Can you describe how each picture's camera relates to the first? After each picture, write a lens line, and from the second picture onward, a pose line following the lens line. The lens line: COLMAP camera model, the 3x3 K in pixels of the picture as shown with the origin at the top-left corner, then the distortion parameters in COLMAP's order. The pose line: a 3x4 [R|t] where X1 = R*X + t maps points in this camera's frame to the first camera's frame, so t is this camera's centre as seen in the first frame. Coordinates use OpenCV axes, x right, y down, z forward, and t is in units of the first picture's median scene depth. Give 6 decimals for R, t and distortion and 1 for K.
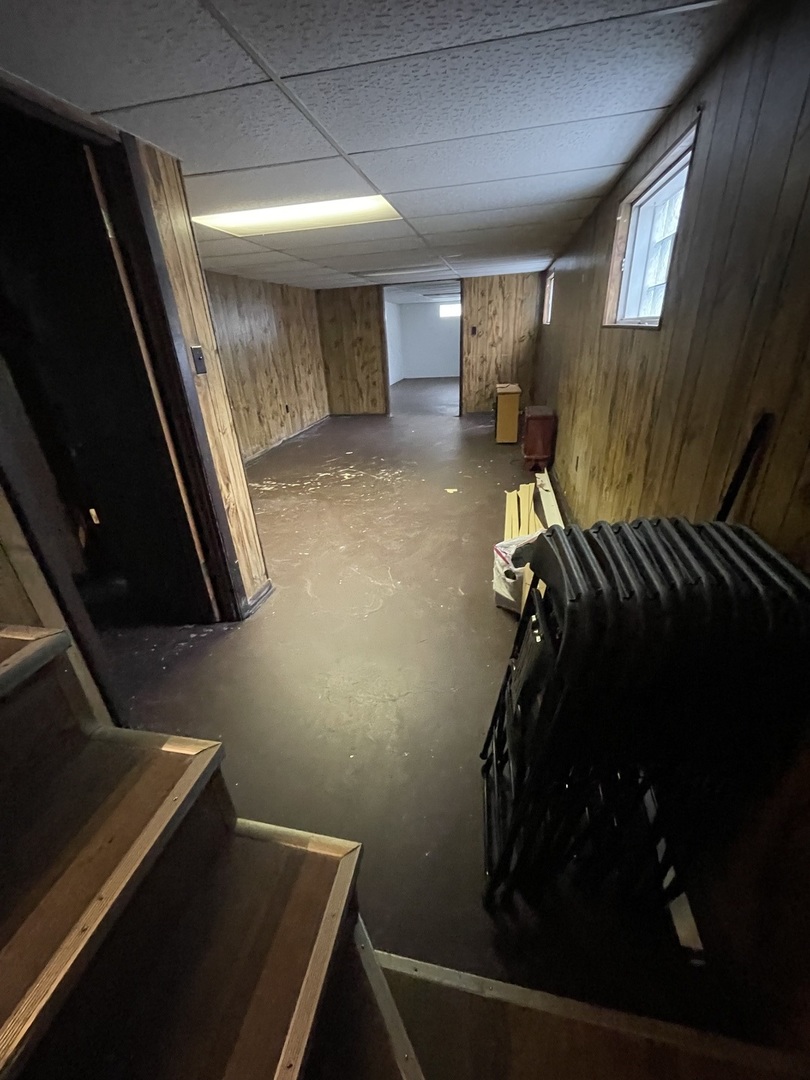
lens RADIAL K [[432.7, 0, 400.4], [0, 432.7, 538.0], [0, 0, 1]] dist [-0.003174, 0.001031]
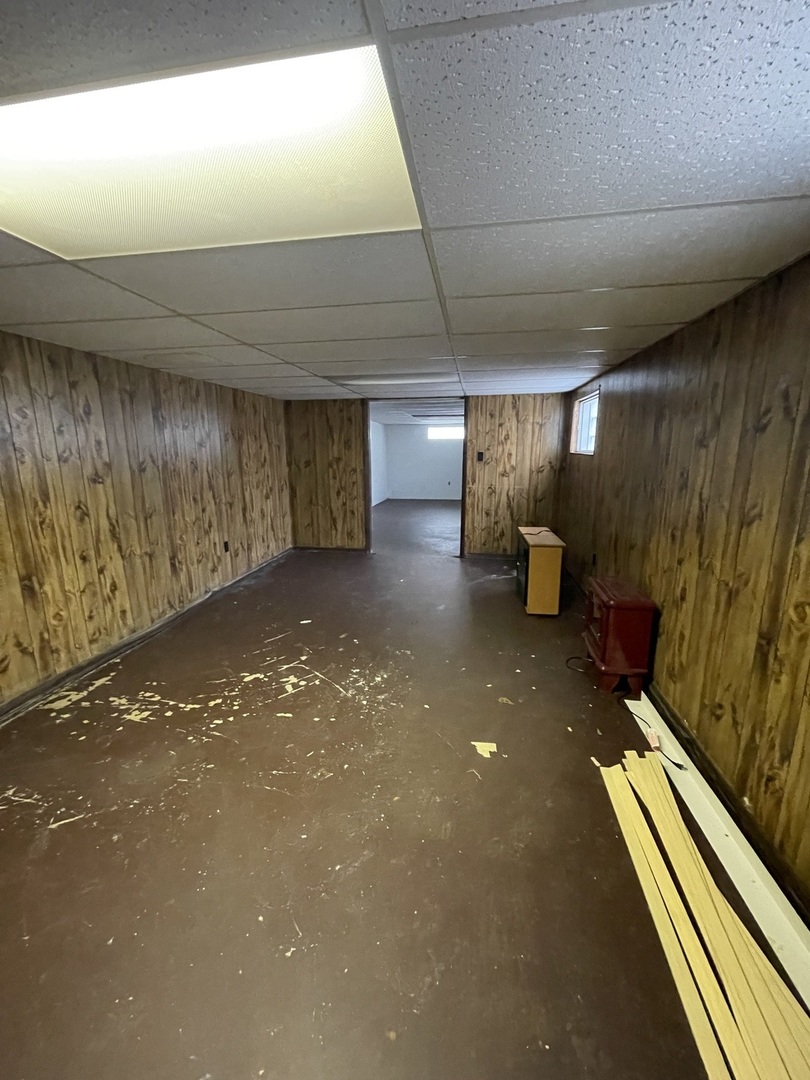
lens RADIAL K [[432.7, 0, 400.1], [0, 432.7, 541.7], [0, 0, 1]] dist [-0.003174, 0.001031]
pose [[0.998174, 0.037689, 0.047197, -0.013346], [-0.025565, 0.971612, -0.235196, -0.187797], [-0.054722, 0.233560, 0.970801, 0.375178]]
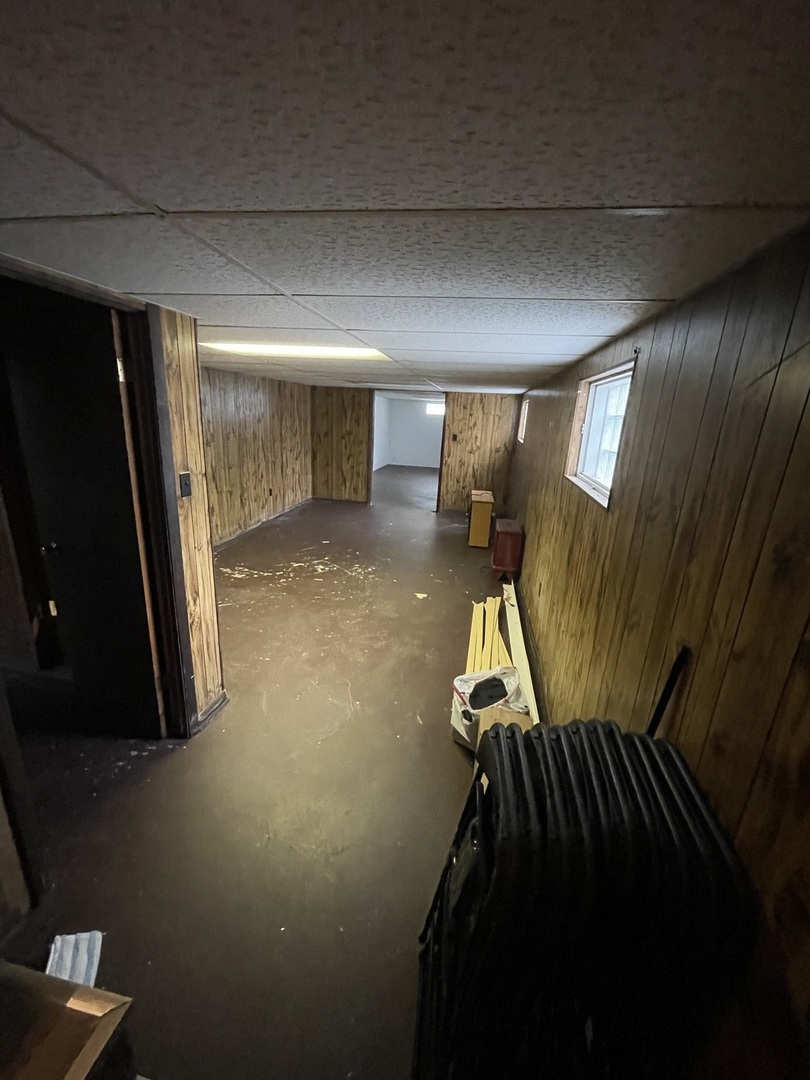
lens RADIAL K [[432.7, 0, 399.3], [0, 432.7, 540.4], [0, 0, 1]] dist [-0.003174, 0.001031]
pose [[0.994596, 0.091688, 0.048707, 0.004728], [-0.082707, 0.983299, -0.162120, -0.057263], [-0.062758, 0.157215, 0.985568, -0.018823]]
